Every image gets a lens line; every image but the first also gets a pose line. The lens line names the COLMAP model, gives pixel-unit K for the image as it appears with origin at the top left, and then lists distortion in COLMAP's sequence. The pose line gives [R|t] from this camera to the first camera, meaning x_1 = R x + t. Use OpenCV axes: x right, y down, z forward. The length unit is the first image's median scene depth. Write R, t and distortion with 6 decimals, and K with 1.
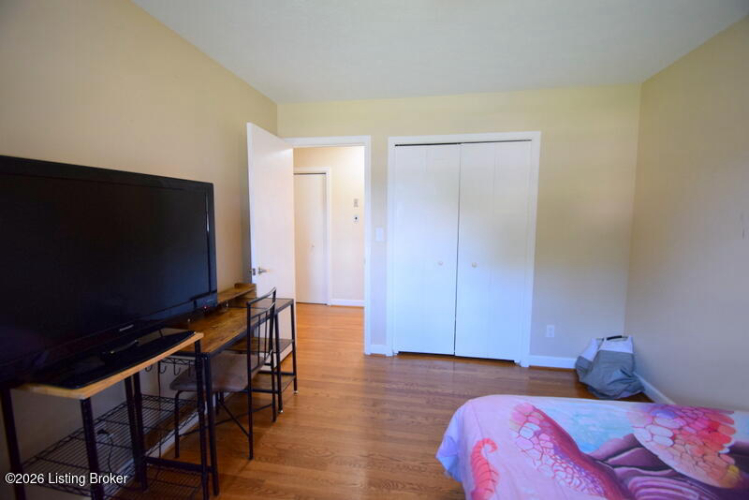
lens RADIAL K [[331.8, 0, 369.5], [0, 331.8, 247.4], [0, 0, 1]] dist [0.002121, -0.012706]
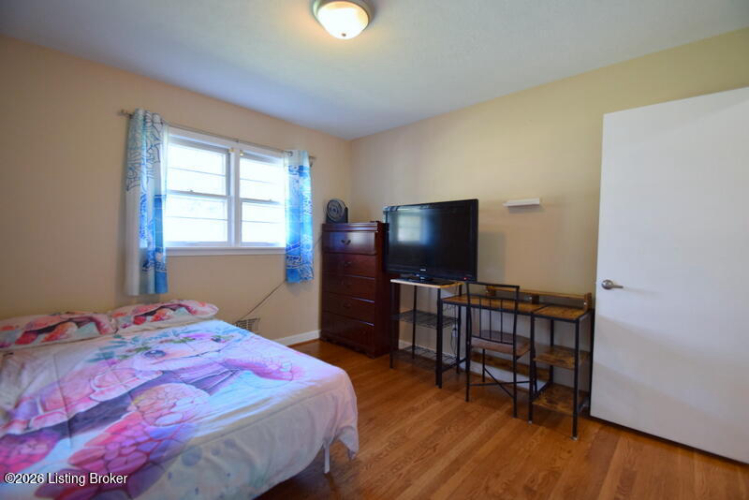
lens RADIAL K [[331.8, 0, 369.5], [0, 331.8, 247.4], [0, 0, 1]] dist [0.002121, -0.012706]
pose [[-0.562259, 0.009560, -0.826906, 1.402121], [-0.097823, 0.992143, 0.077986, -0.056103], [0.821155, 0.124739, -0.556906, 1.974194]]
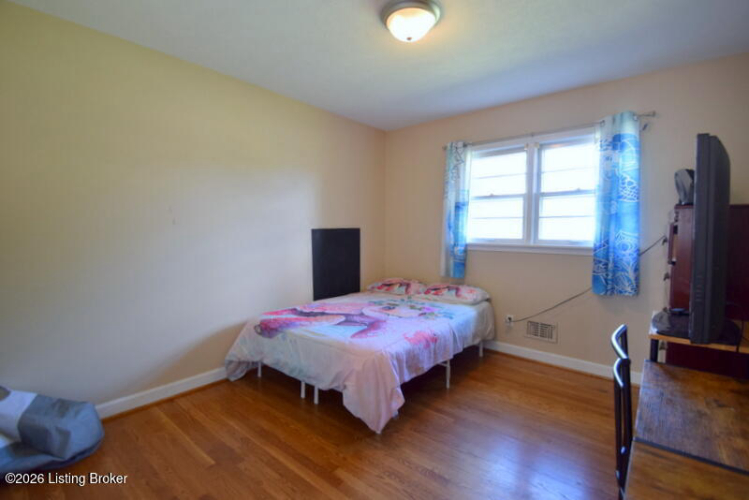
lens RADIAL K [[331.8, 0, 369.5], [0, 331.8, 247.4], [0, 0, 1]] dist [0.002121, -0.012706]
pose [[-0.856259, -0.028909, 0.515737, -0.362445], [0.044202, 0.990670, 0.128918, -0.112014], [-0.514652, 0.133183, -0.846992, 2.431082]]
